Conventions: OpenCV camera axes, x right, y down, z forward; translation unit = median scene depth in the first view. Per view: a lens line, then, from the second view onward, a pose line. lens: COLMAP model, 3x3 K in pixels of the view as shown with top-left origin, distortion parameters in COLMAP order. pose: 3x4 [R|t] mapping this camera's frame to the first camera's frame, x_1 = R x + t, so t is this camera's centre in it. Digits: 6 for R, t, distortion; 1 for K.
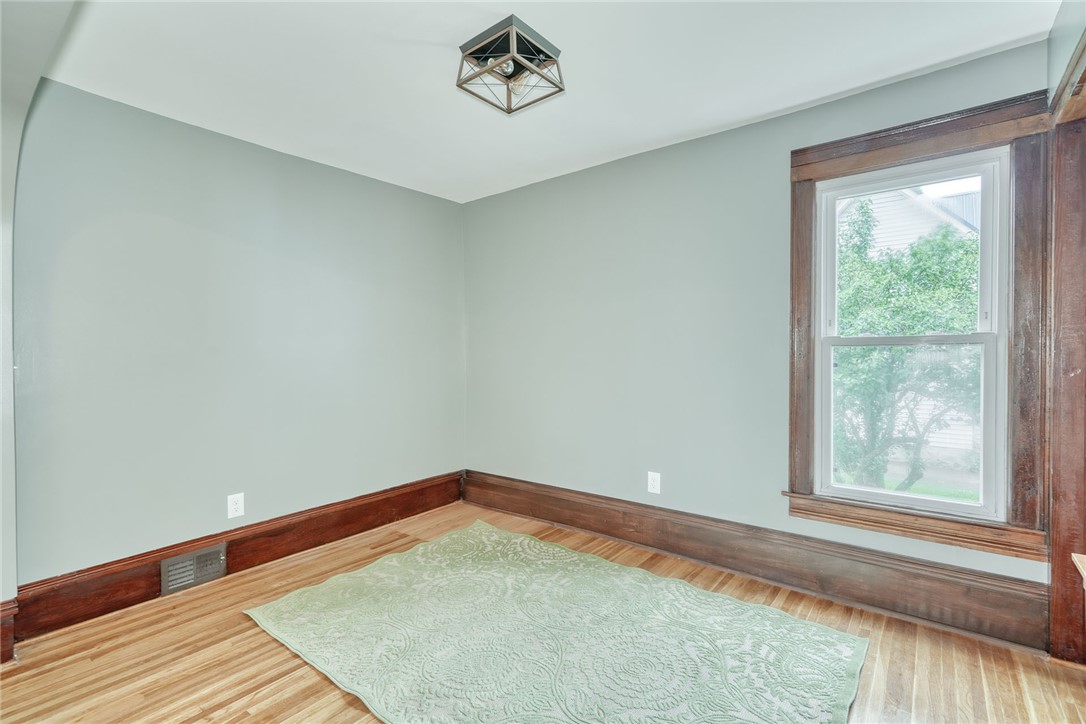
lens RADIAL K [[500.6, 0, 547.8], [0, 500.6, 362.0], [0, 0, 1]] dist [-0.006620, 0.004734]
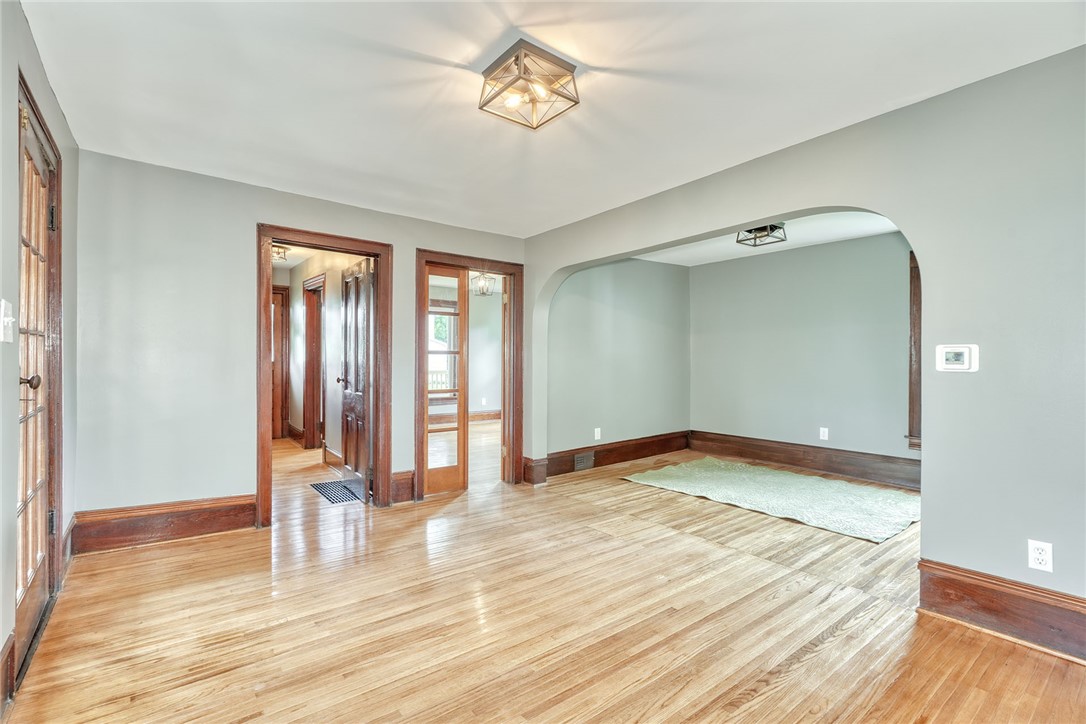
lens RADIAL K [[500.6, 0, 547.7], [0, 500.6, 358.8], [0, 0, 1]] dist [-0.006620, 0.004734]
pose [[0.971464, 0.004416, -0.237144, -0.359605], [-0.007369, 0.999906, -0.011568, 0.009843], [0.237071, 0.012986, 0.971406, -1.068257]]
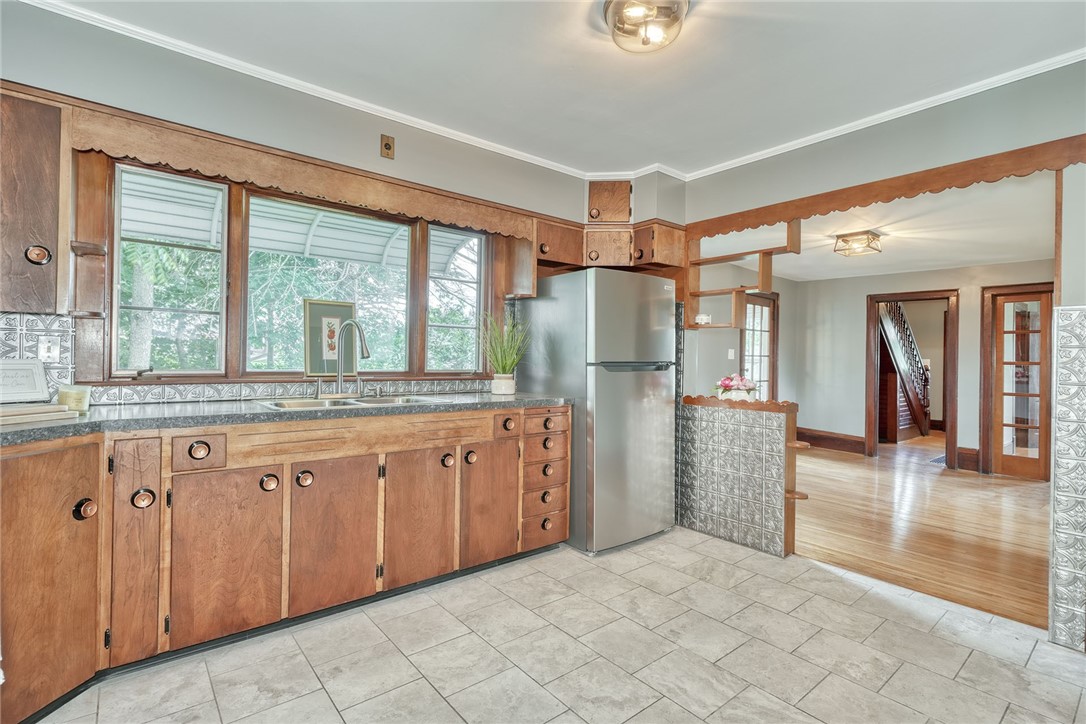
lens RADIAL K [[500.6, 0, 551.0], [0, 500.6, 358.9], [0, 0, 1]] dist [-0.006620, 0.004734]
pose [[-0.225560, -0.012789, -0.974145, 1.416929], [-0.032349, 0.999461, -0.005631, 0.026755], [0.973692, 0.030243, -0.225852, -0.948676]]
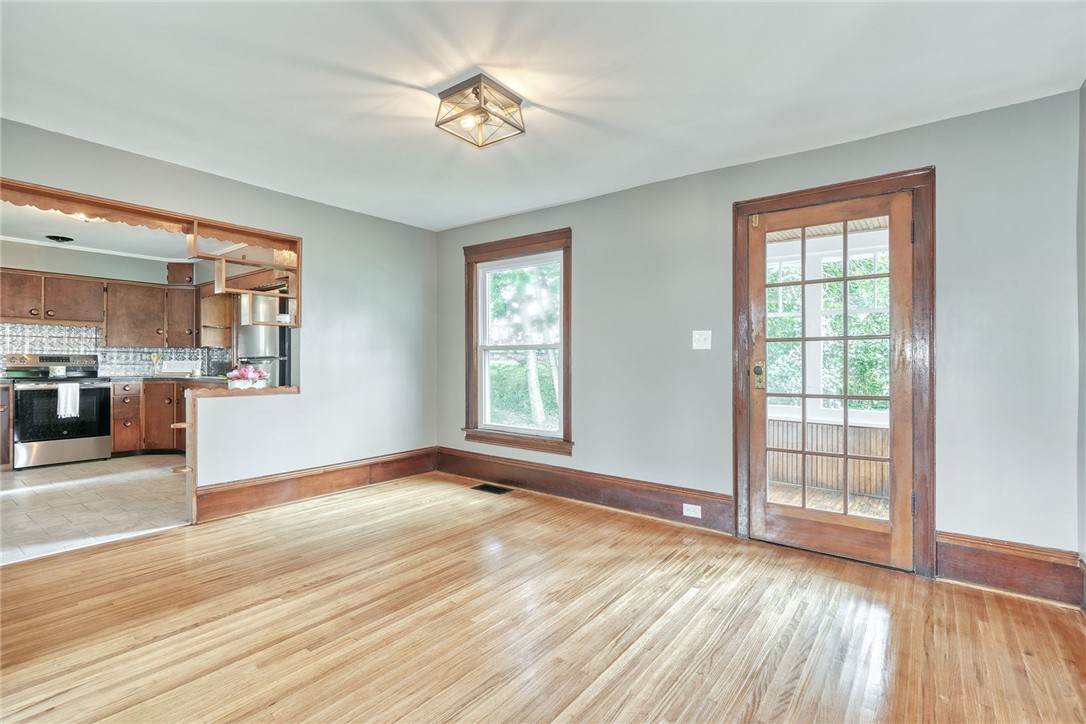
lens RADIAL K [[500.6, 0, 545.4], [0, 500.6, 362.6], [0, 0, 1]] dist [-0.006620, 0.004734]
pose [[-0.999959, -0.007159, -0.005616, -0.700647], [-0.007232, 0.999890, 0.012953, 0.007238], [0.005523, 0.012993, -0.999900, 0.632739]]
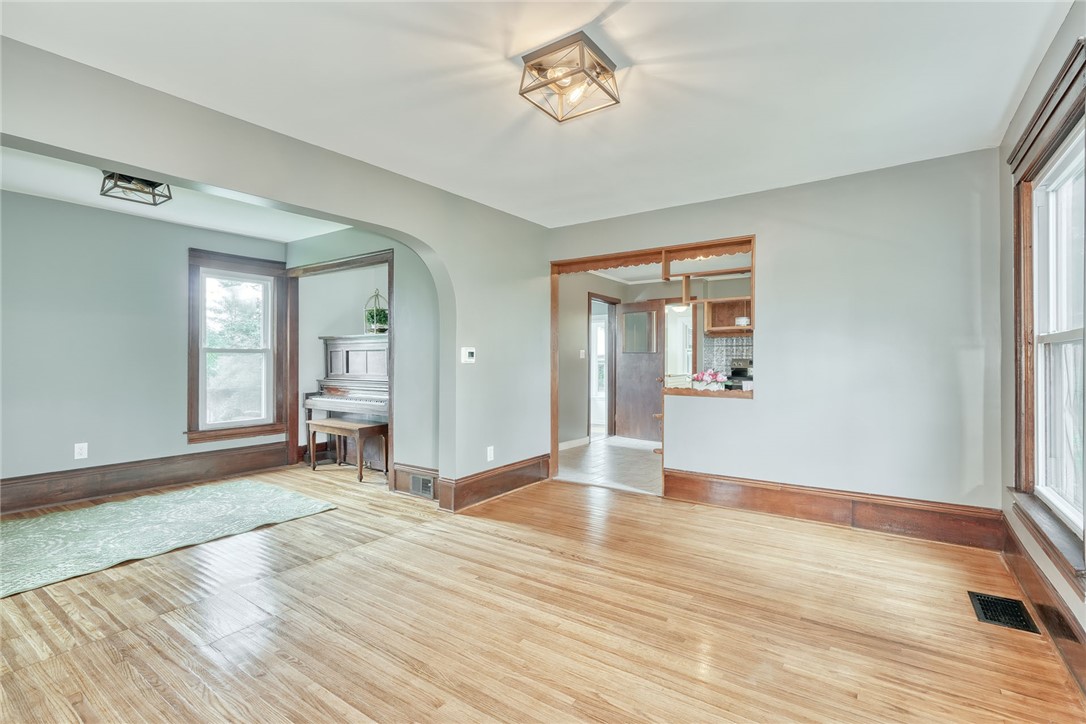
lens RADIAL K [[500.6, 0, 533.6], [0, 500.6, 362.4], [0, 0, 1]] dist [-0.006620, 0.004734]
pose [[-0.040465, -0.005895, 0.999164, -1.380444], [0.009493, 0.999935, 0.006284, 0.005561], [-0.999136, 0.009740, -0.040406, -0.197424]]
